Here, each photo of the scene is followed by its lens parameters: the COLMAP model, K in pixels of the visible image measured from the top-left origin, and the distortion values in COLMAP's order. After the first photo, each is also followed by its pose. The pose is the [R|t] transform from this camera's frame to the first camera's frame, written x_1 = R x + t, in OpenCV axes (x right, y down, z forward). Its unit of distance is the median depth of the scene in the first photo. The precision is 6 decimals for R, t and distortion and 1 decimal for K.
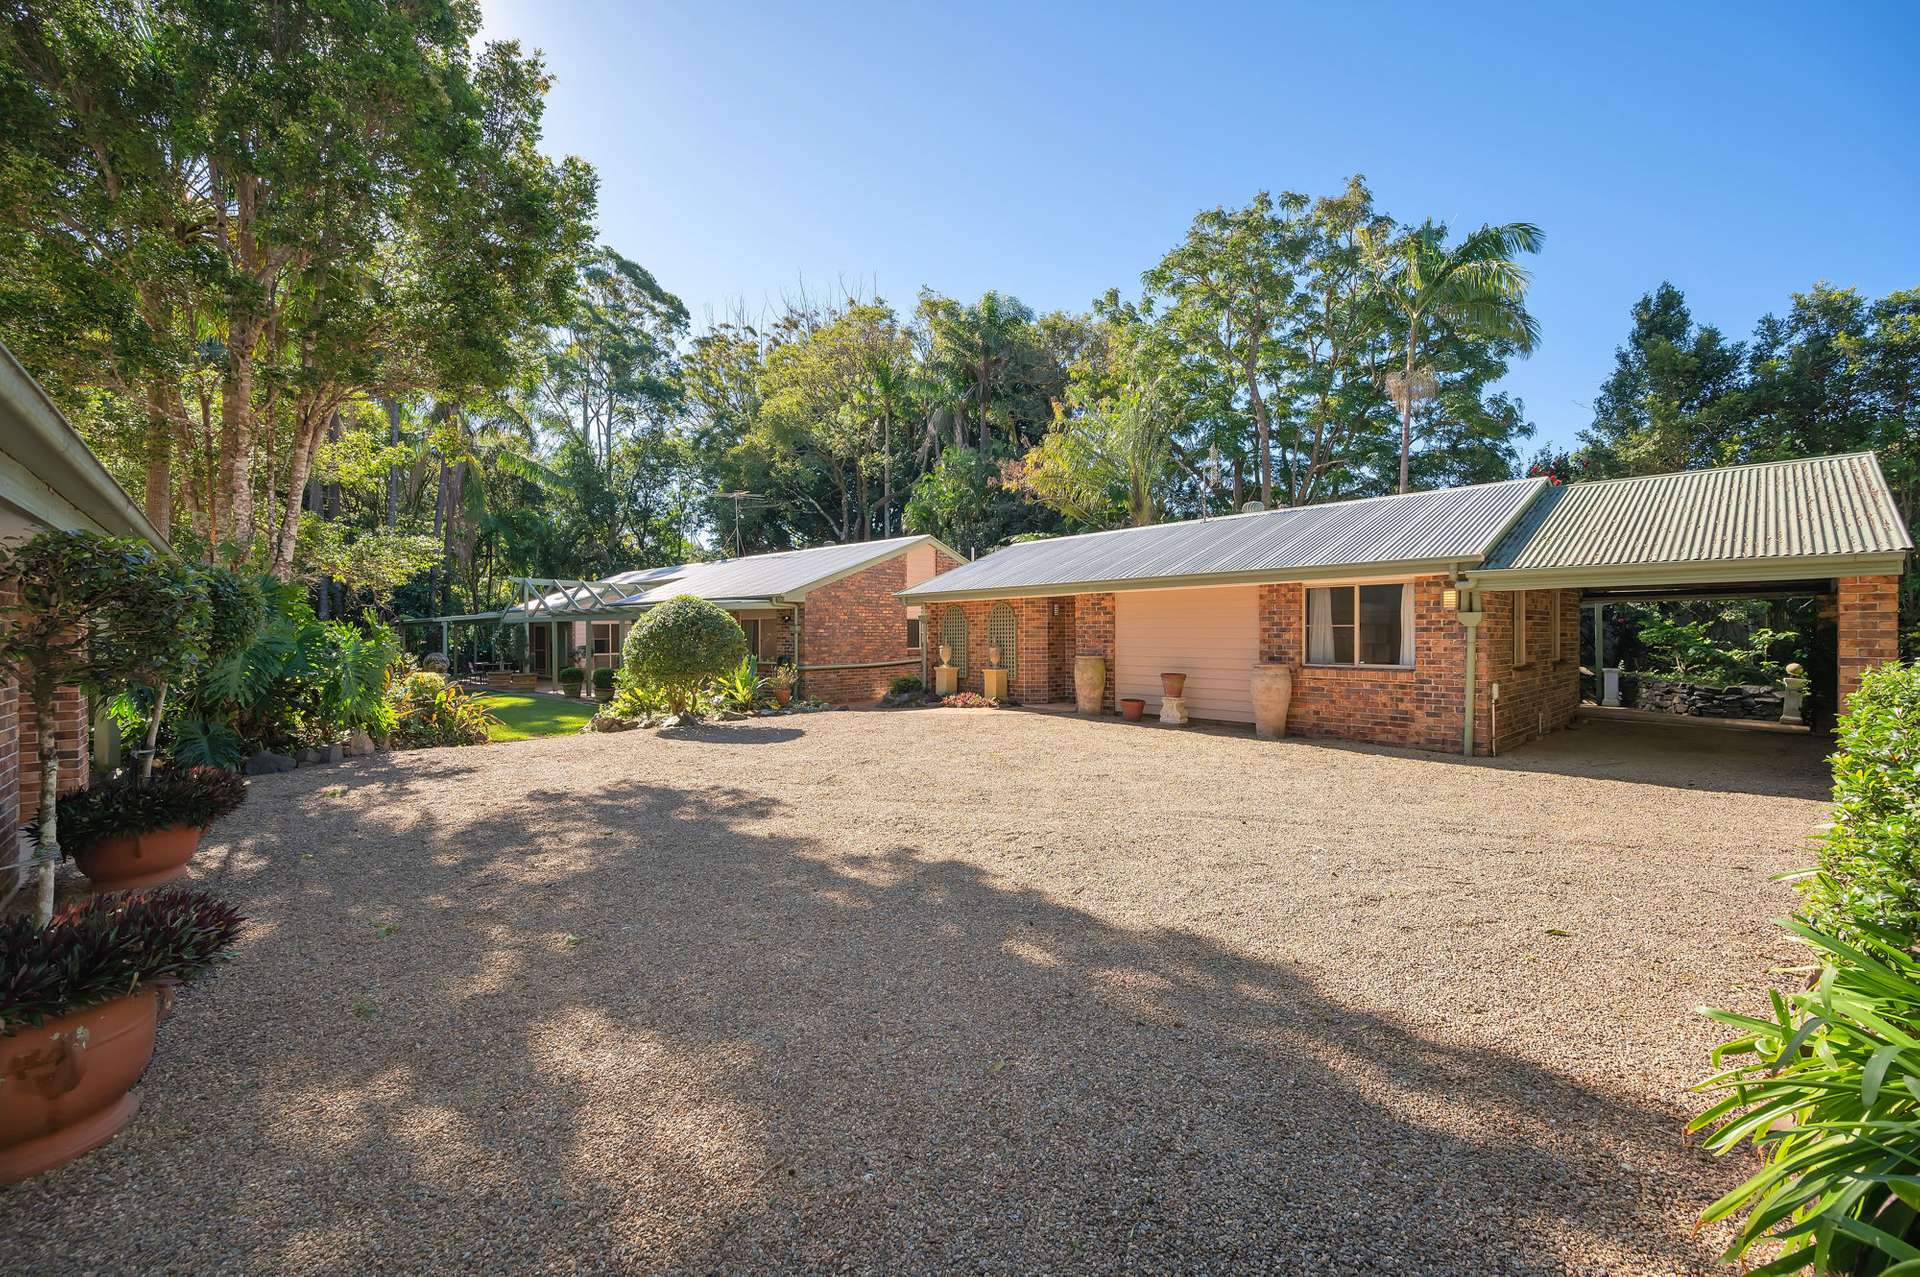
lens RADIAL K [[763.4, 0, 958.5], [0, 763.4, 637.9], [0, 0, 1]] dist [-0.002761, -0.000145]
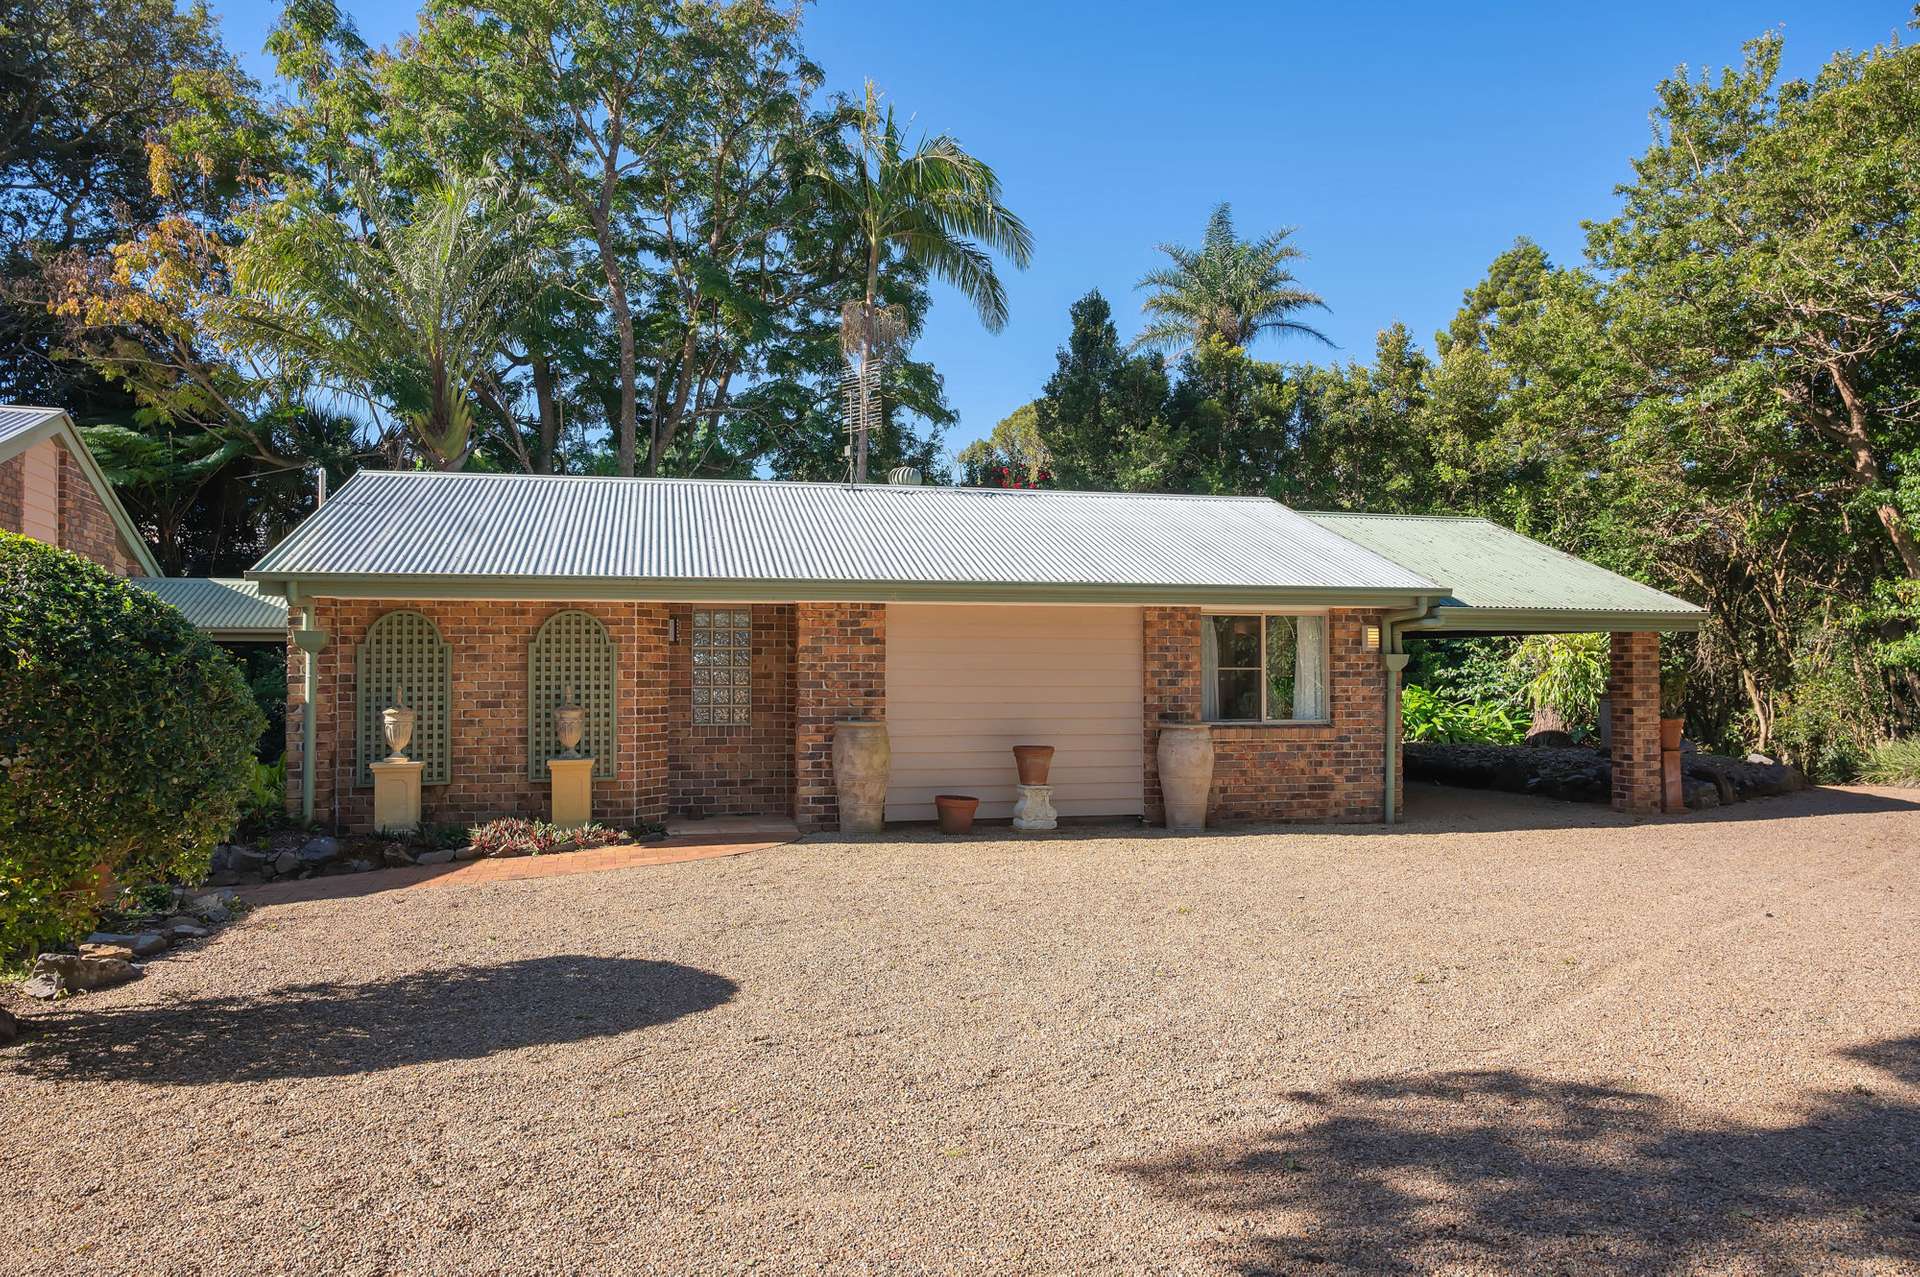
lens RADIAL K [[1298.8, 0, 959.4], [0, 1298.8, 643.4], [0, 0, 1]] dist [-0.004467, -0.000546]
pose [[0.480294, 0.025420, 0.876739, -0.701120], [0.004521, 0.999495, -0.031456, -0.001929], [-0.877096, 0.019071, 0.479936, 0.611215]]
